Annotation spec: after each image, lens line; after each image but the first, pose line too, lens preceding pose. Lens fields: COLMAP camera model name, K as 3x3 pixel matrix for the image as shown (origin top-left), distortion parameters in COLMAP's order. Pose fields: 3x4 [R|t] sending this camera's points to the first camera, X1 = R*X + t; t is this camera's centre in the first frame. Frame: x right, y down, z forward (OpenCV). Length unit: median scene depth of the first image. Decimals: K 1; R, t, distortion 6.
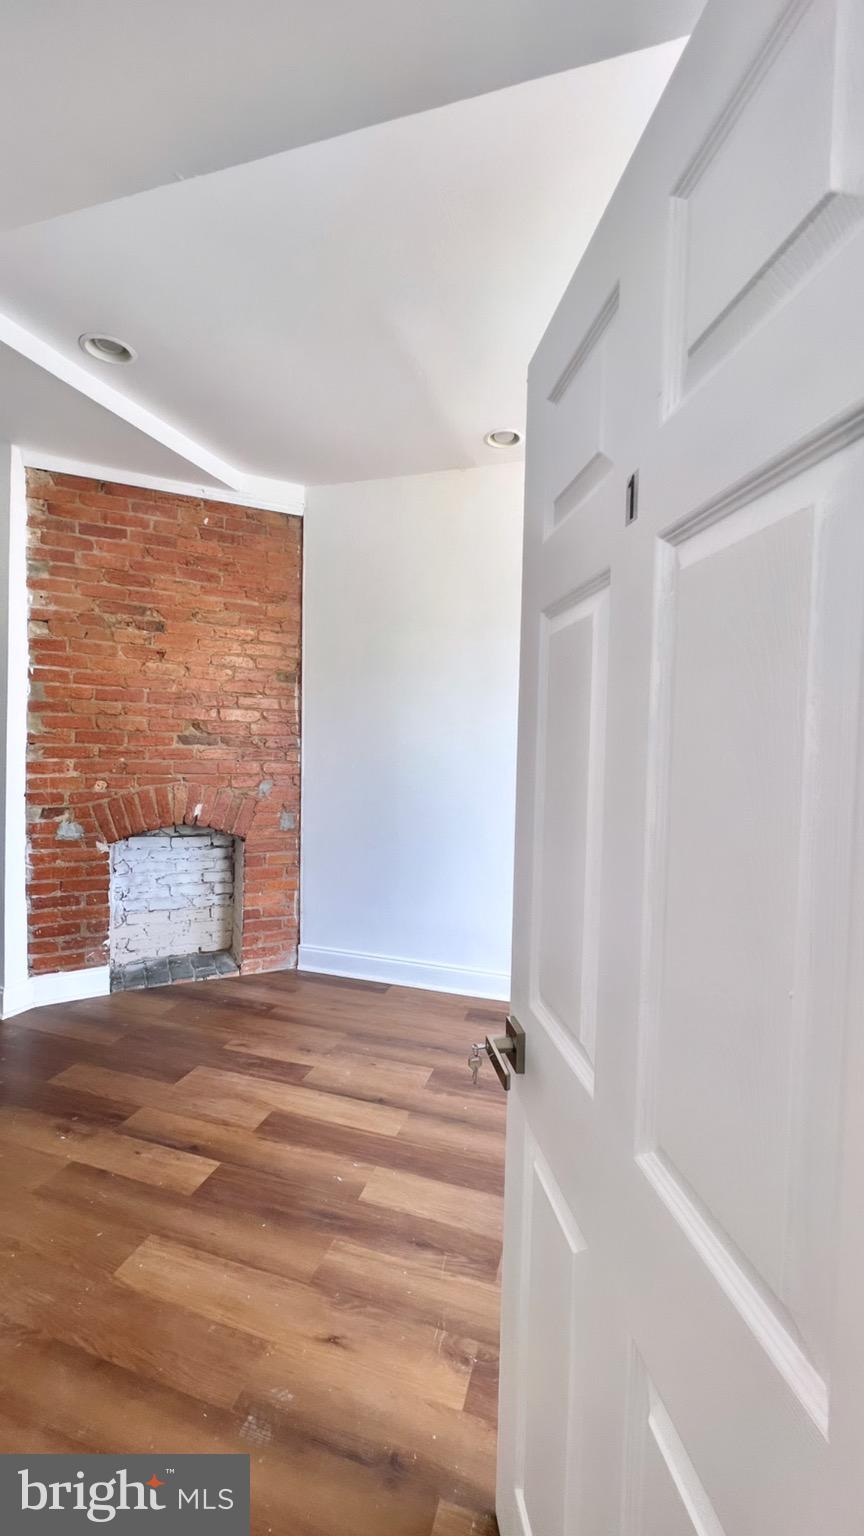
lens RADIAL K [[614.1, 0, 431.6], [0, 614.1, 765.5], [0, 0, 1]] dist [-0.000551, 0.000586]
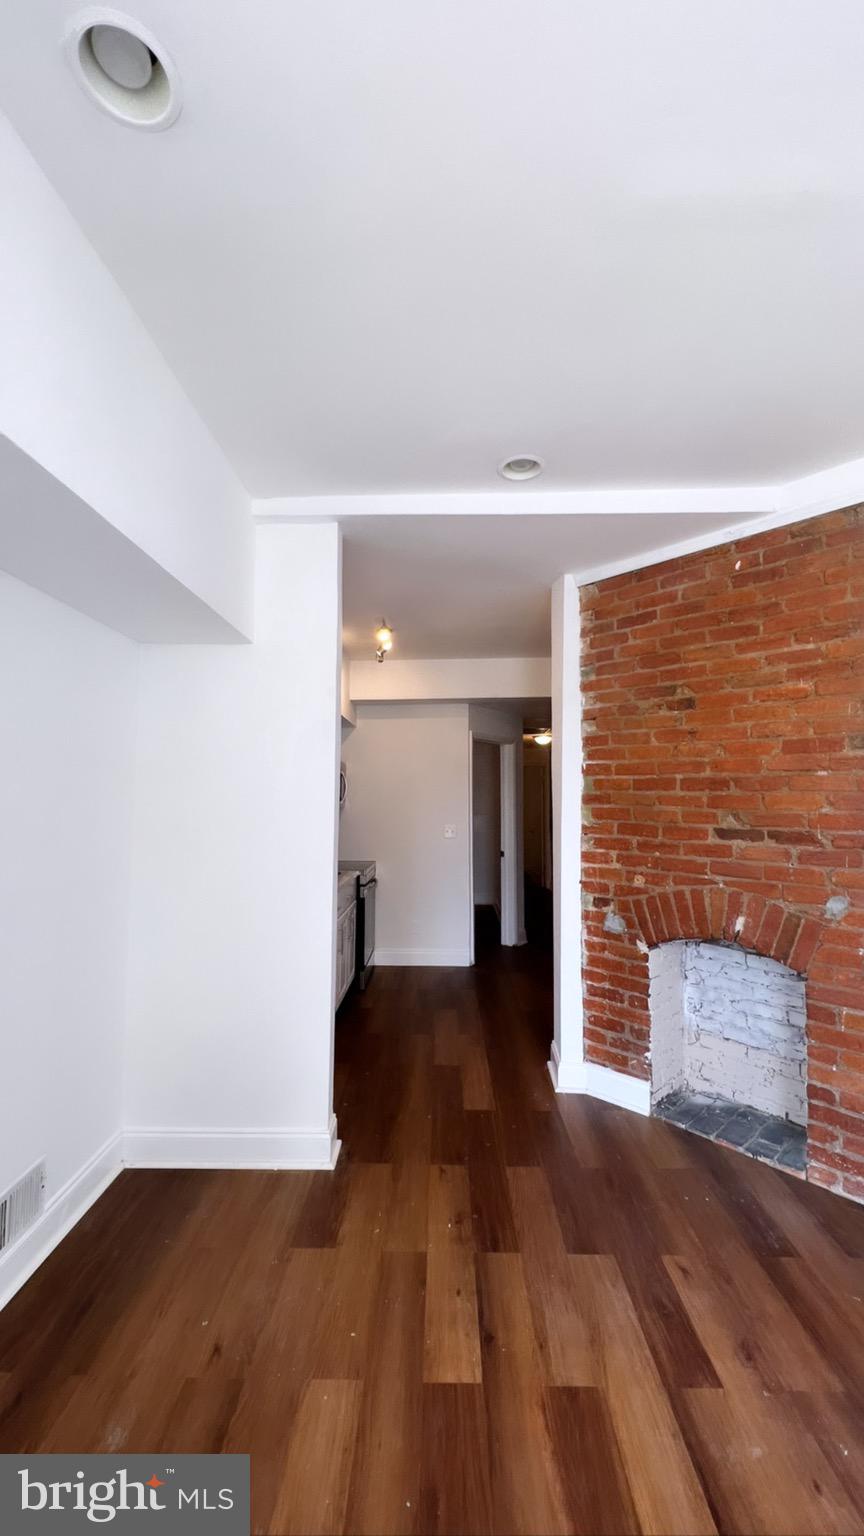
lens RADIAL K [[614.1, 0, 438.4], [0, 614.1, 763.3], [0, 0, 1]] dist [-0.000551, 0.000586]
pose [[0.288797, -0.080420, -0.954007, 0.291835], [-0.040971, 0.994515, -0.096238, -0.043020], [0.956513, 0.066879, 0.283918, 0.425180]]
